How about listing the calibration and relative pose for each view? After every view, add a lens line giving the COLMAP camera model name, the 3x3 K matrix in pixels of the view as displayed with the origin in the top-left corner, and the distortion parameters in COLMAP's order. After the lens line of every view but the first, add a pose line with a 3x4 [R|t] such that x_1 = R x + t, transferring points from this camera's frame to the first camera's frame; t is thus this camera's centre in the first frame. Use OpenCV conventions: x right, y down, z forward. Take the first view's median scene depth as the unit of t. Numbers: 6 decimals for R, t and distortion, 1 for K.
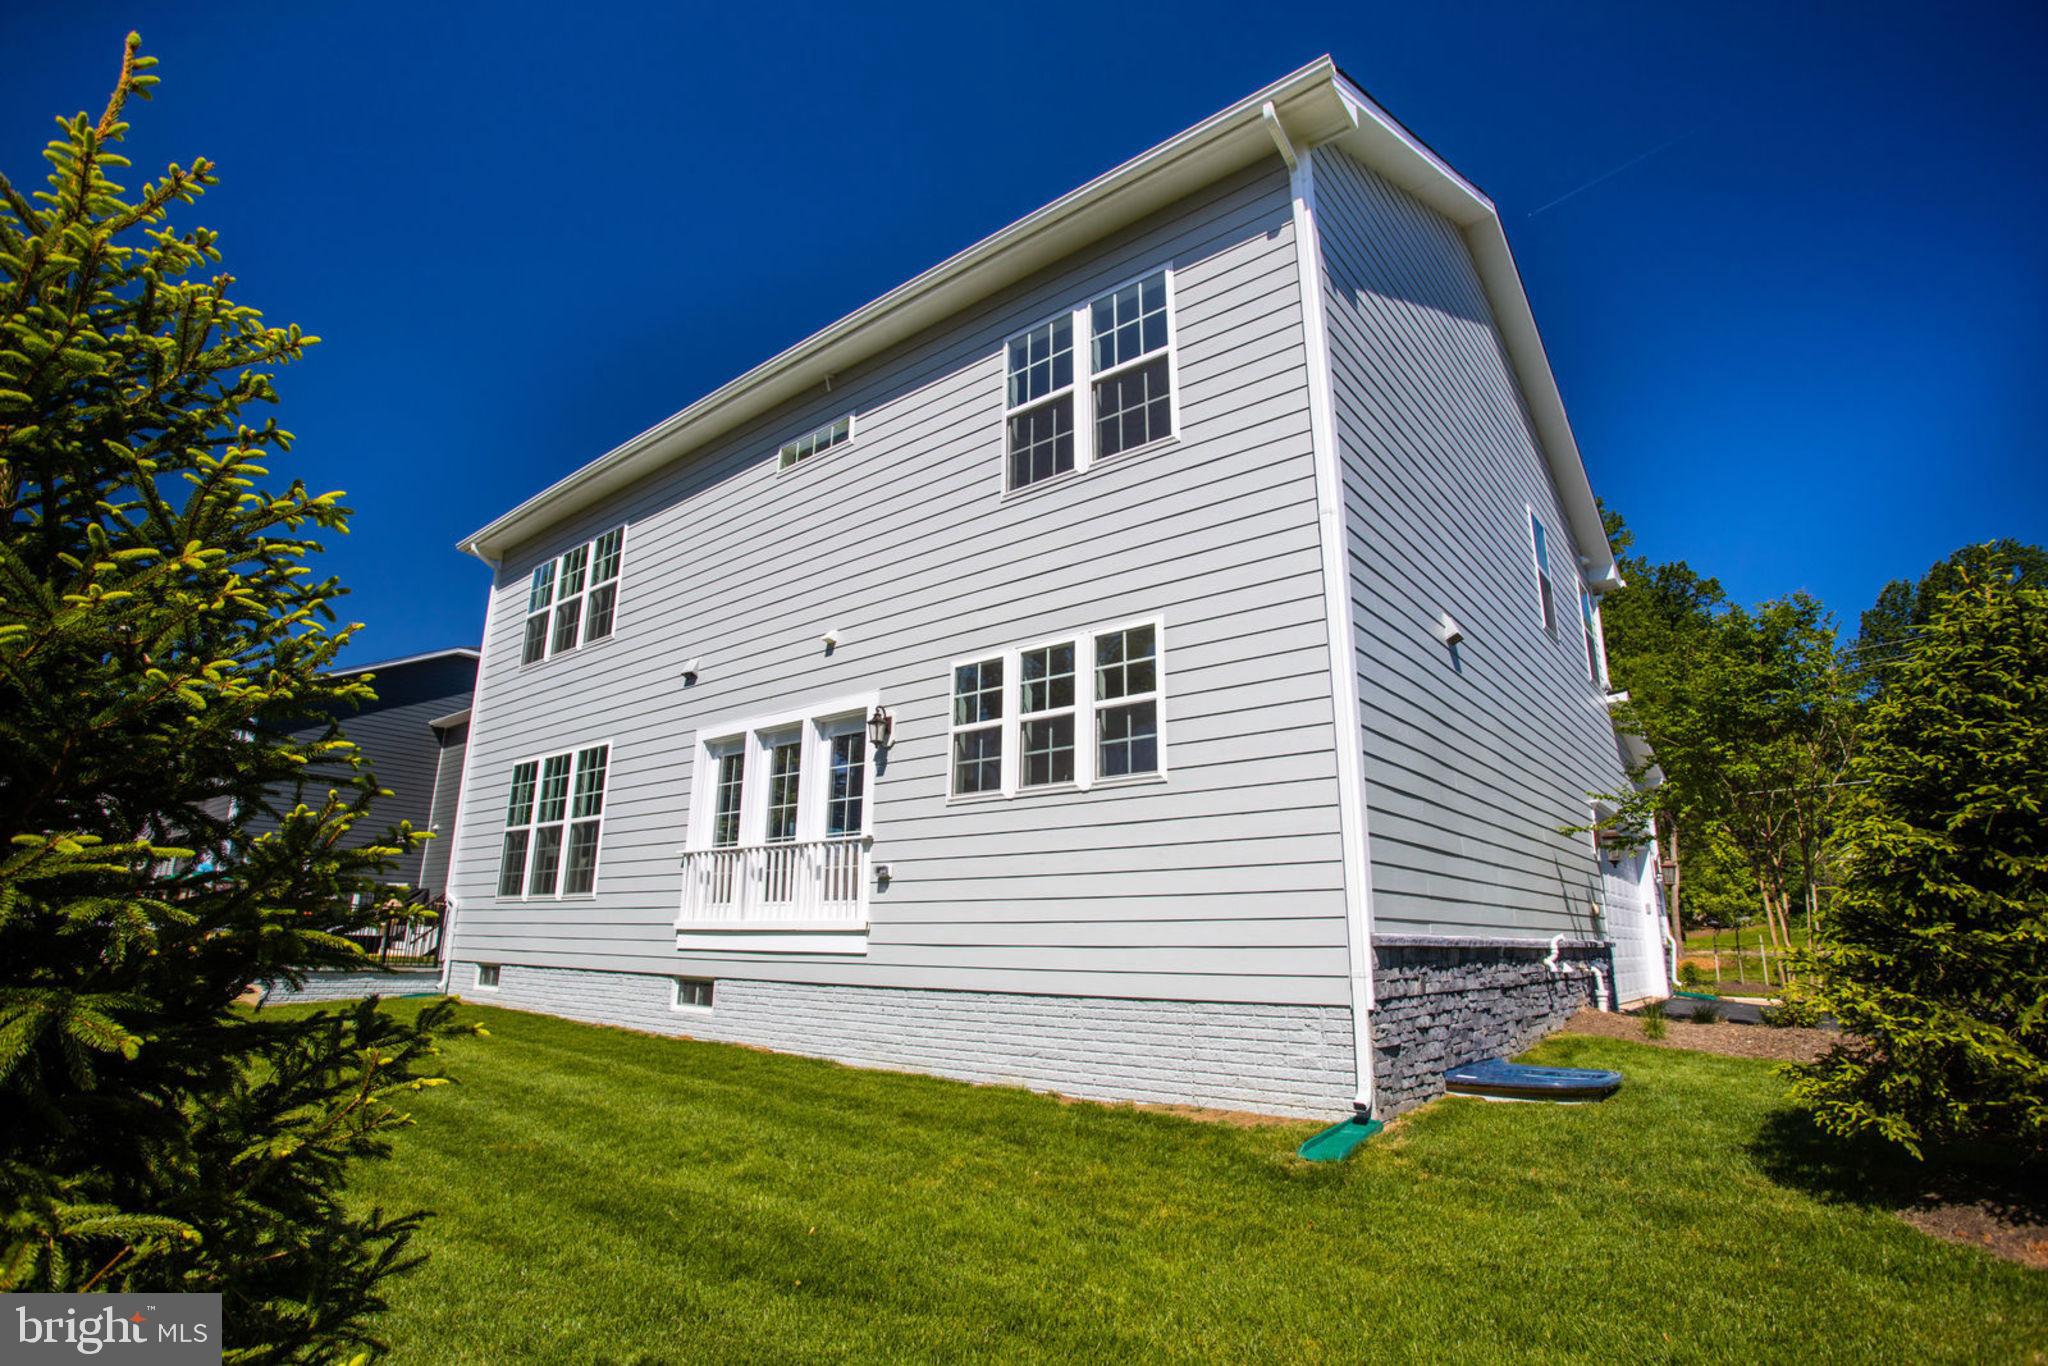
lens RADIAL K [[1002.7, 0, 1010.7], [0, 1002.7, 681.1], [0, 0, 1]] dist [-0.054601, 0.015115]
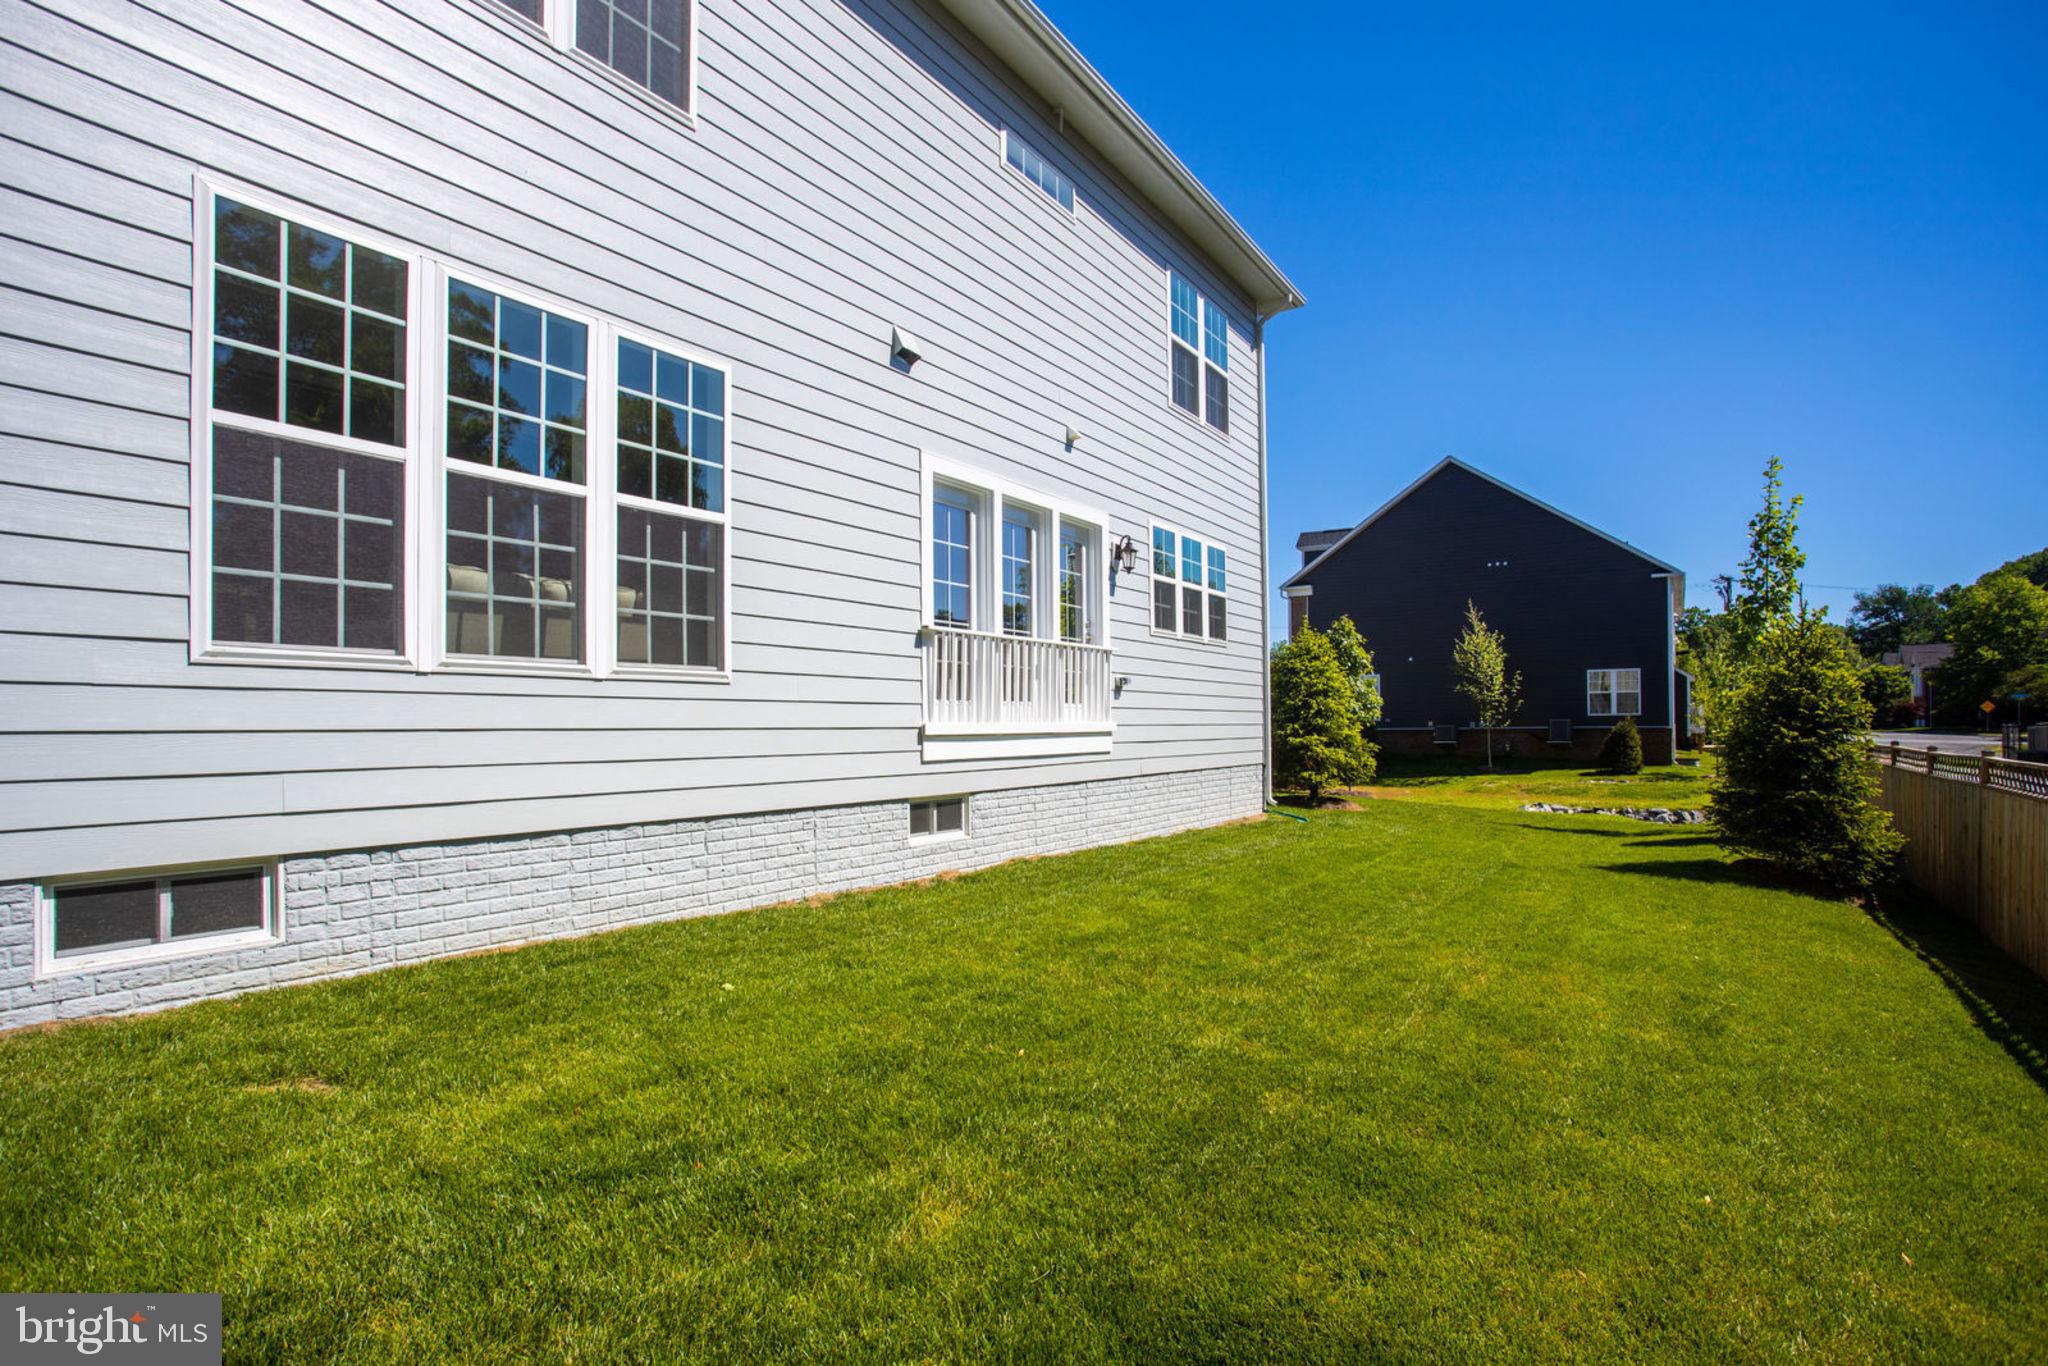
lens RADIAL K [[1002.7, 0, 1011.9], [0, 1002.7, 739.7], [0, 0, 1]] dist [-0.054601, 0.015115]
pose [[-0.093569, -0.019032, 0.995431, -1.119928], [-0.241250, 0.970454, -0.004122, 0.256018], [-0.965942, -0.240533, -0.095396, 1.068514]]
